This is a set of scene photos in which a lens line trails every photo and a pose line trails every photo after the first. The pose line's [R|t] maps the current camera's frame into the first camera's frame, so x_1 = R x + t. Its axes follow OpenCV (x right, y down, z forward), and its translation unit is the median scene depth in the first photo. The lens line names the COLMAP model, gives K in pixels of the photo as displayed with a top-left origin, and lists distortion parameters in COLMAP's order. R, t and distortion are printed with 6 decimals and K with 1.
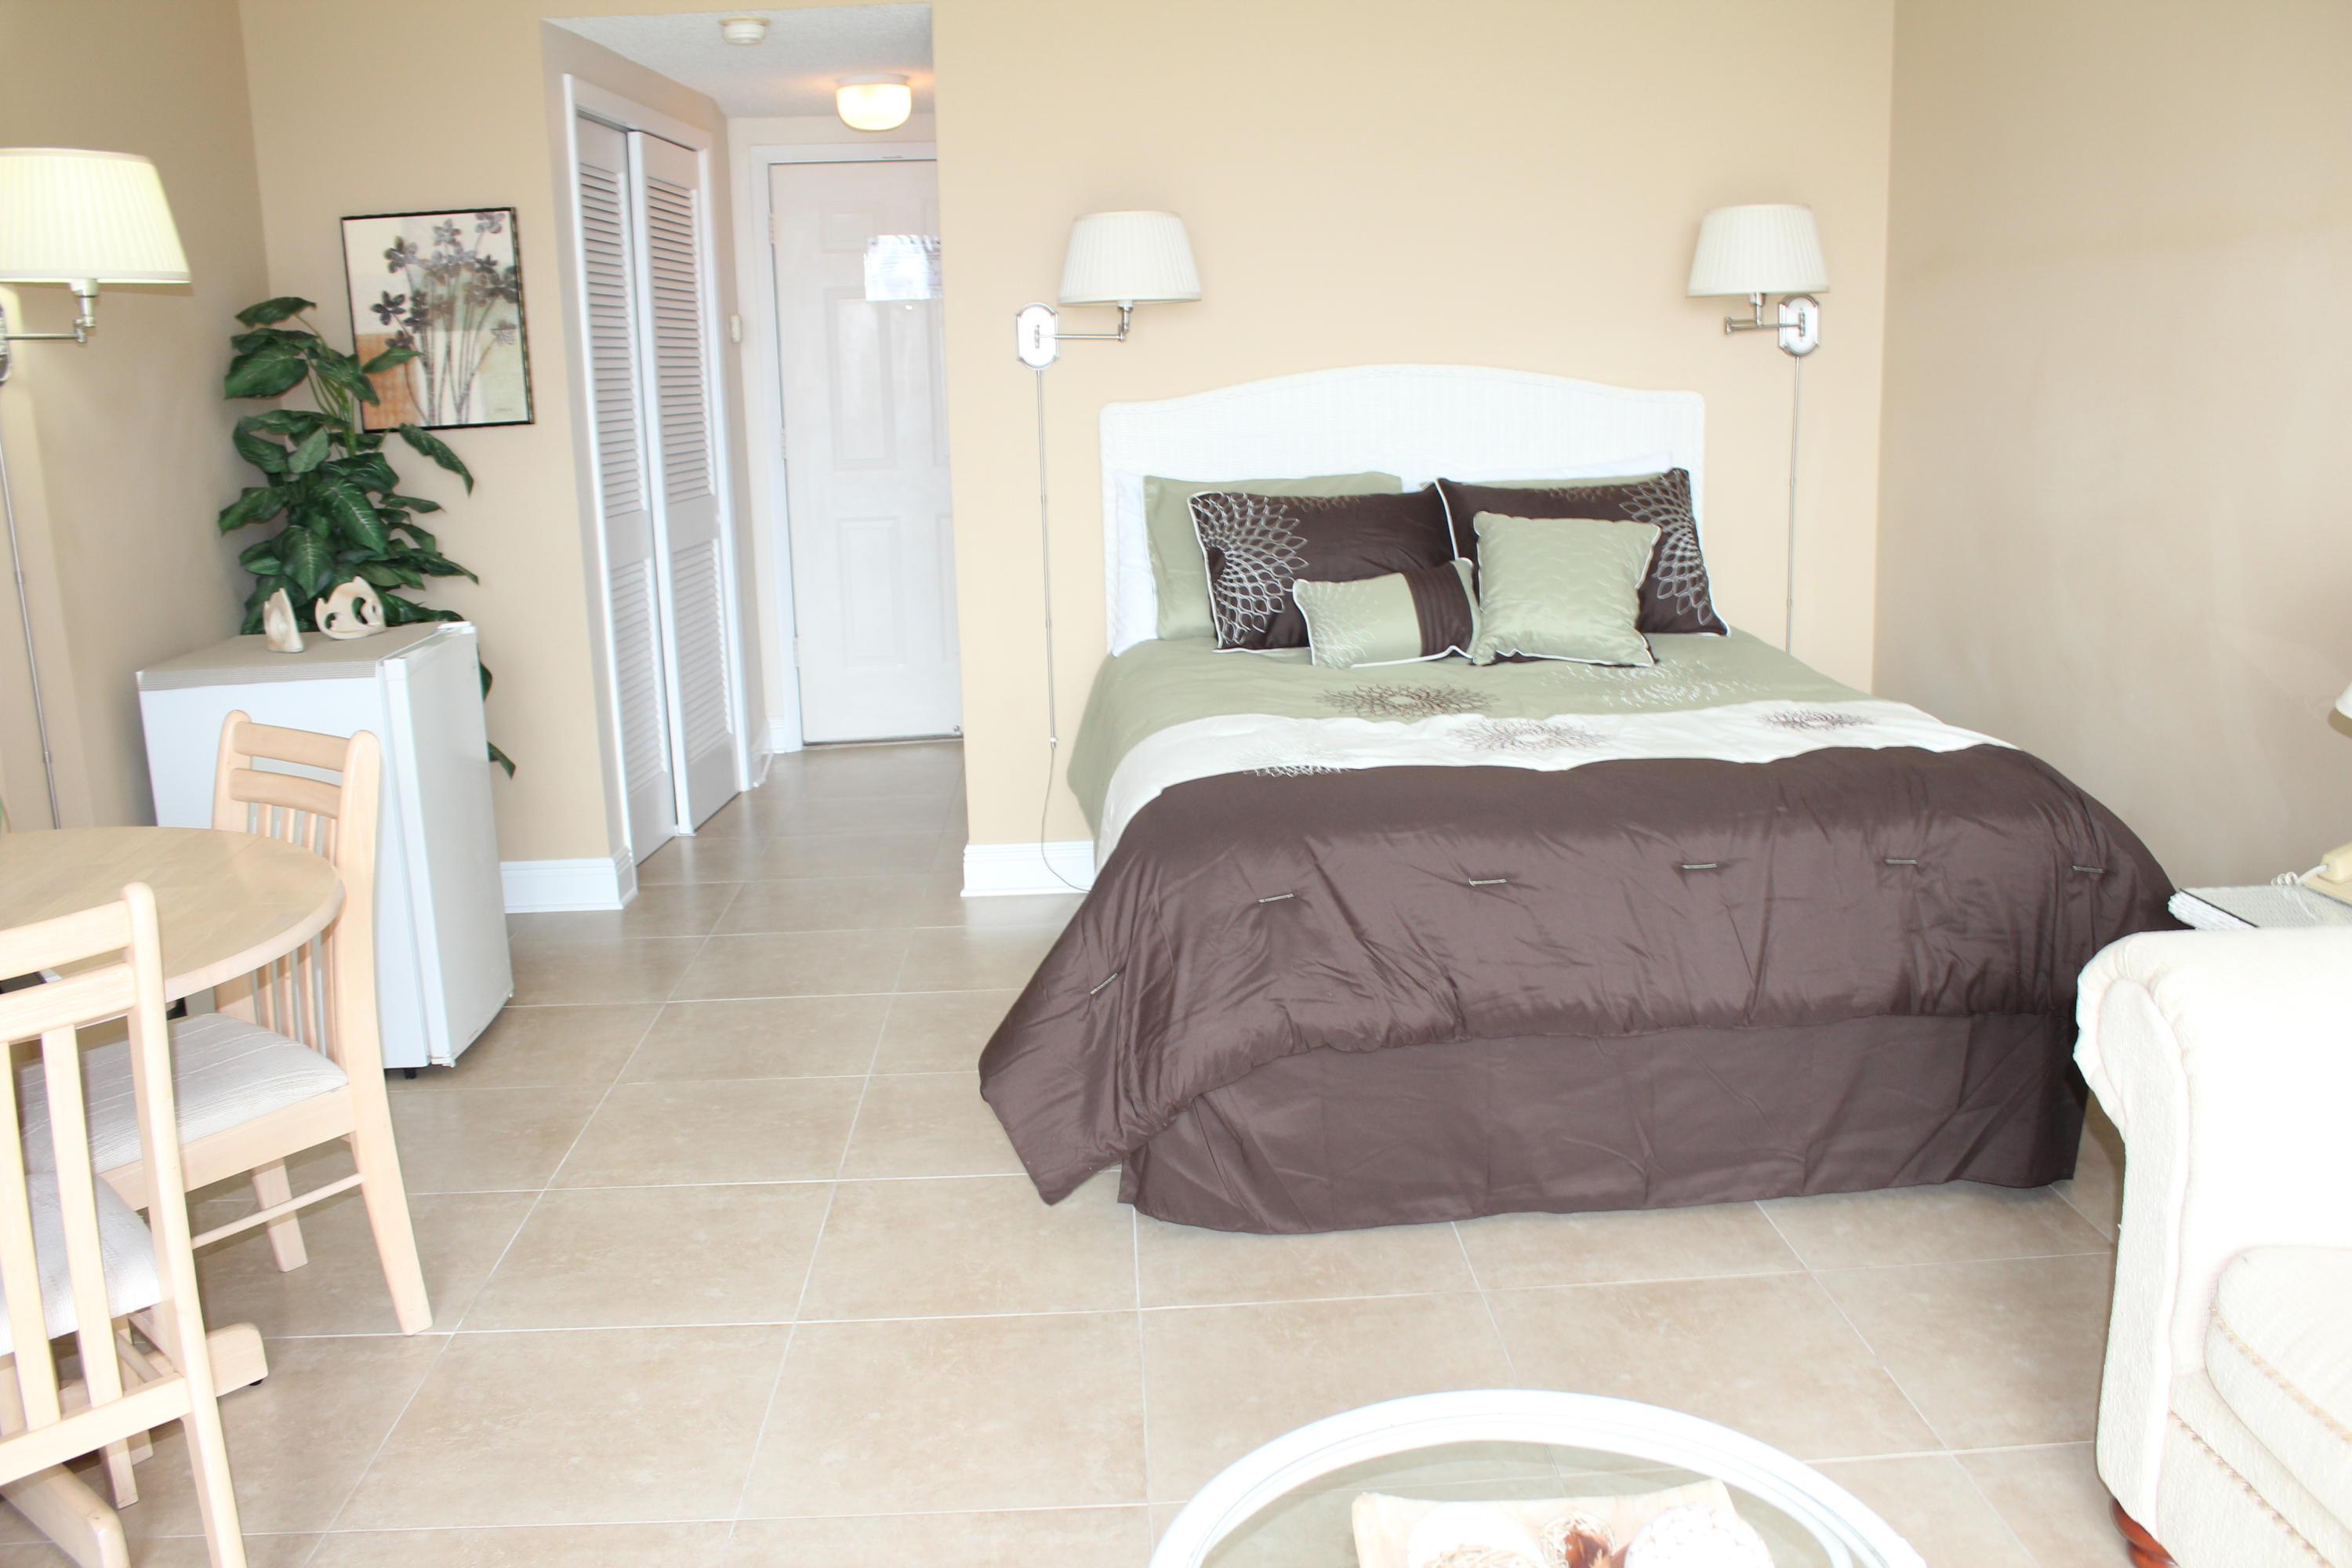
lens RADIAL K [[1961.6, 0, 1170.8], [0, 1961.6, 801.9], [0, 0, 1]] dist [-0.164134, 0.130712]
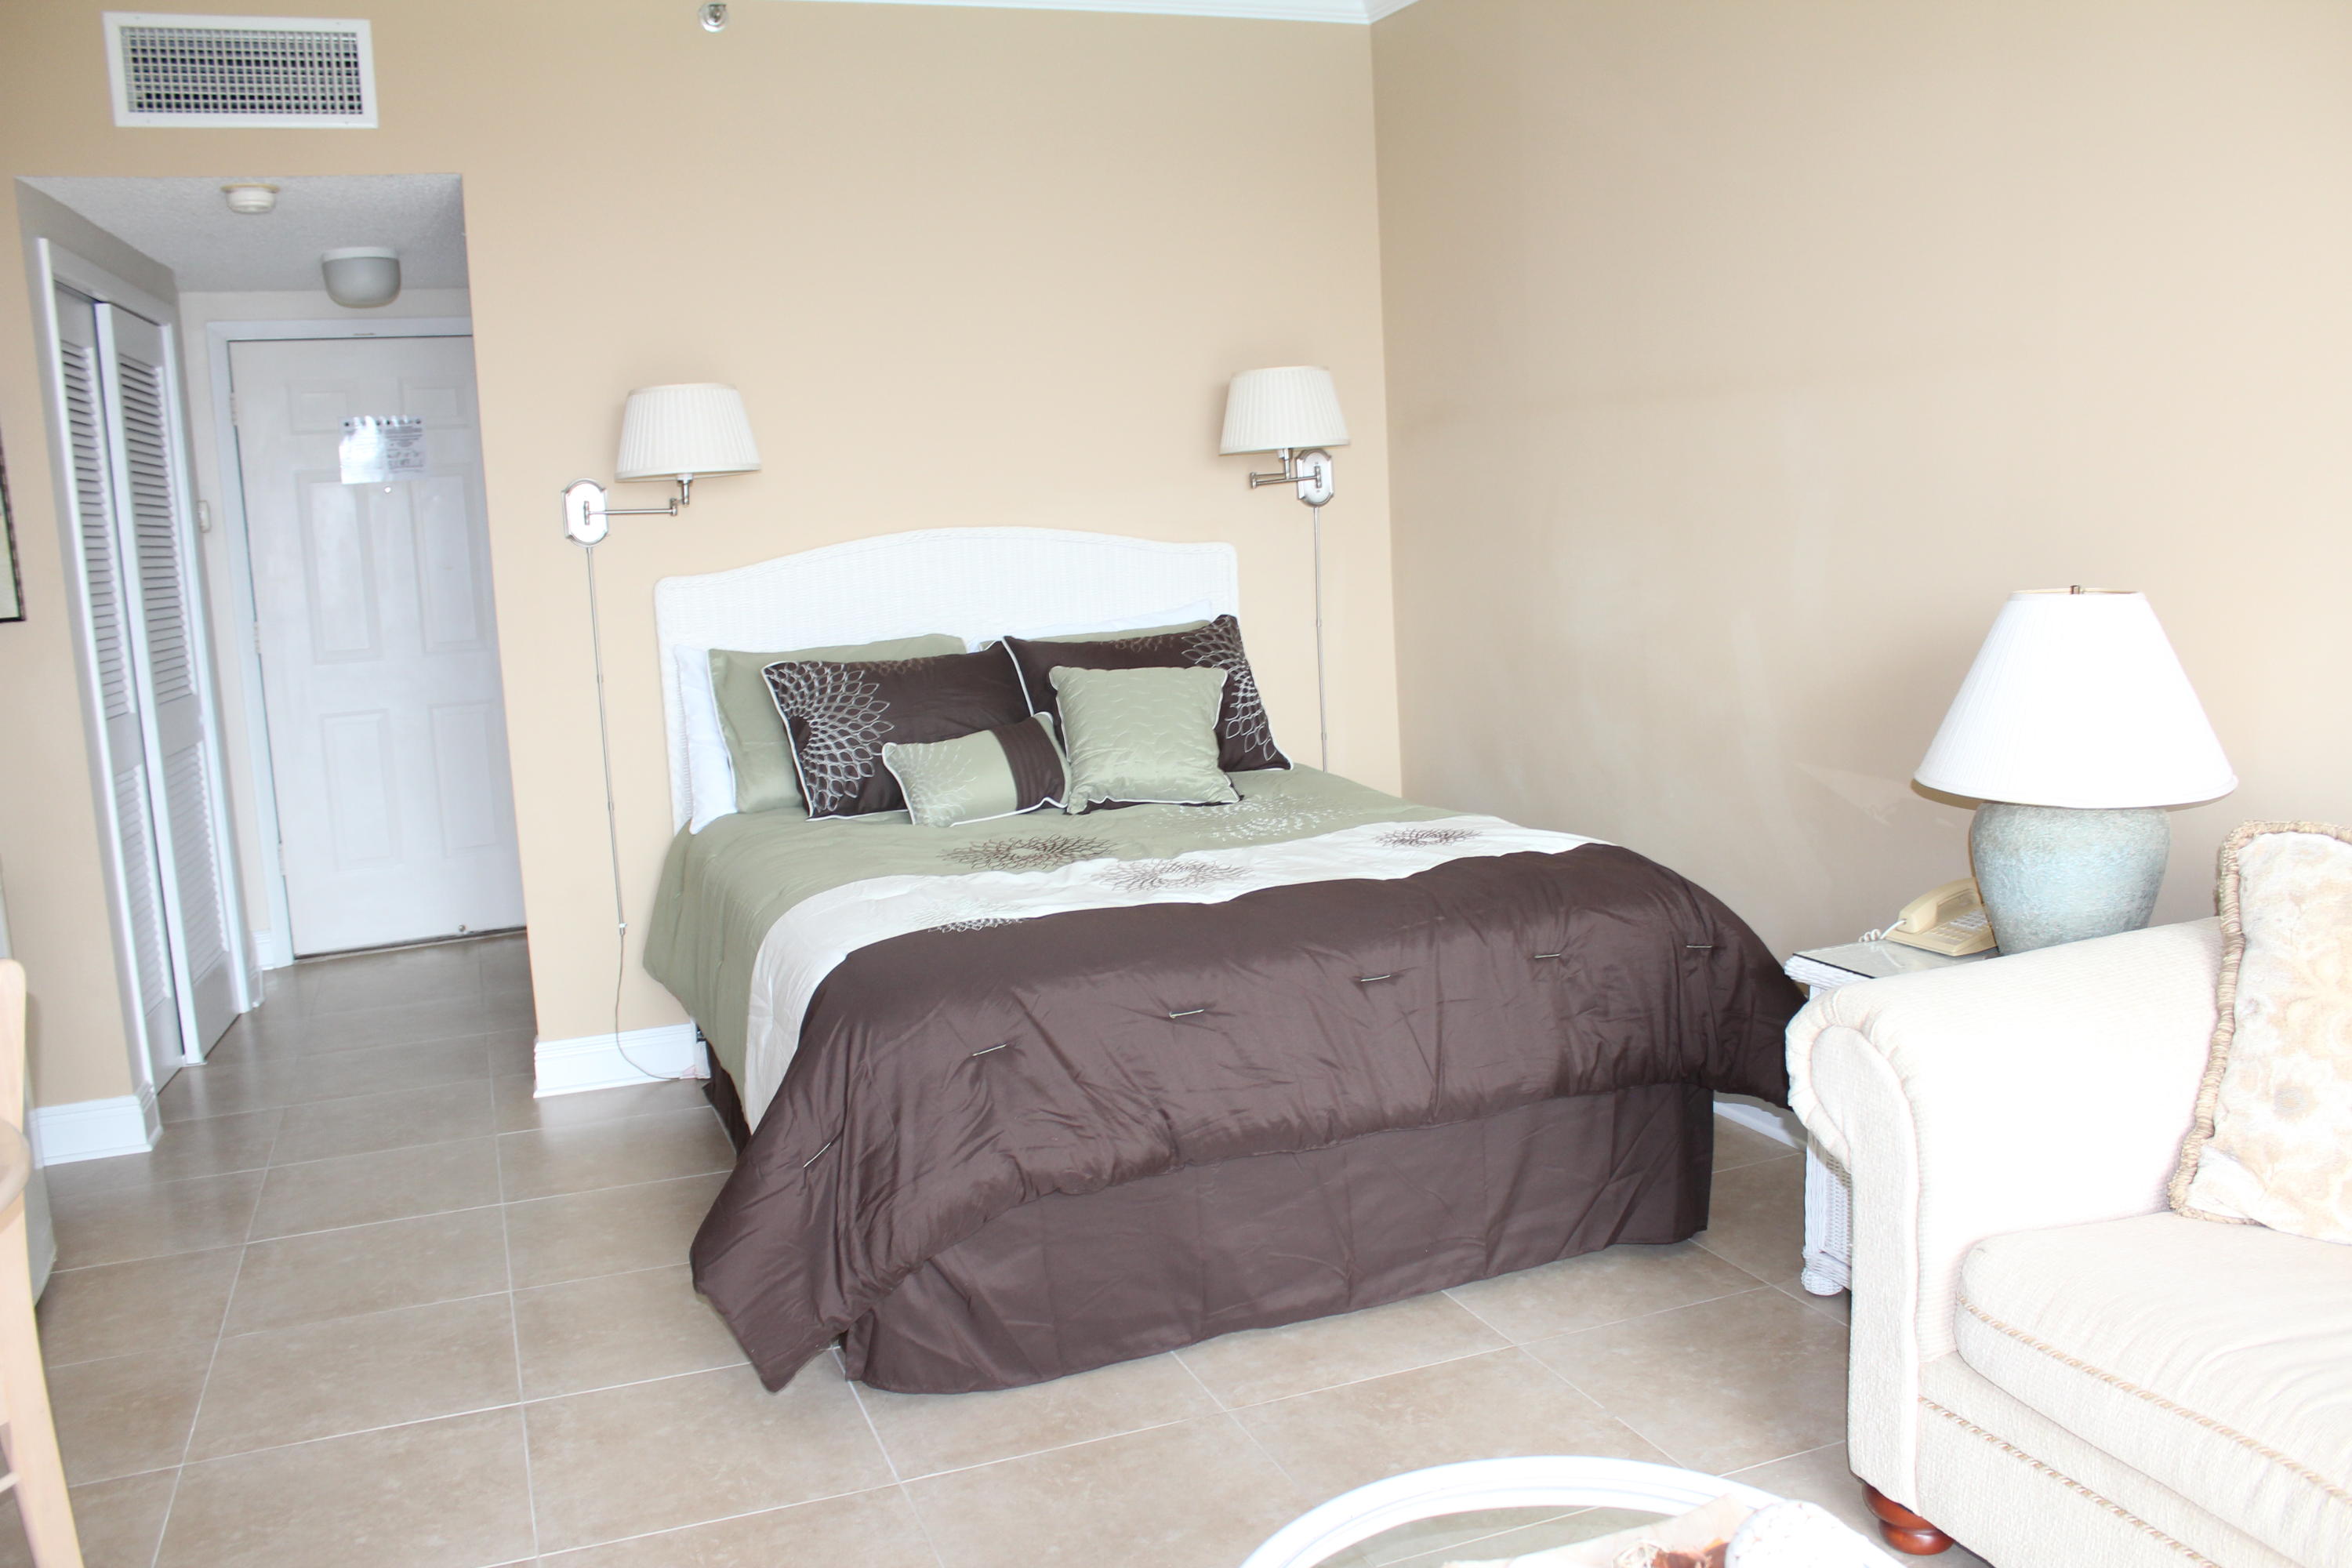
lens RADIAL K [[1961.6, 0, 1220.4], [0, 1961.6, 792.0], [0, 0, 1]] dist [-0.164134, 0.130712]
pose [[0.946132, -0.067150, 0.316743, -0.117609], [0.095287, 0.992682, -0.074181, 0.002686], [-0.309444, 0.100366, 0.945606, 0.001518]]
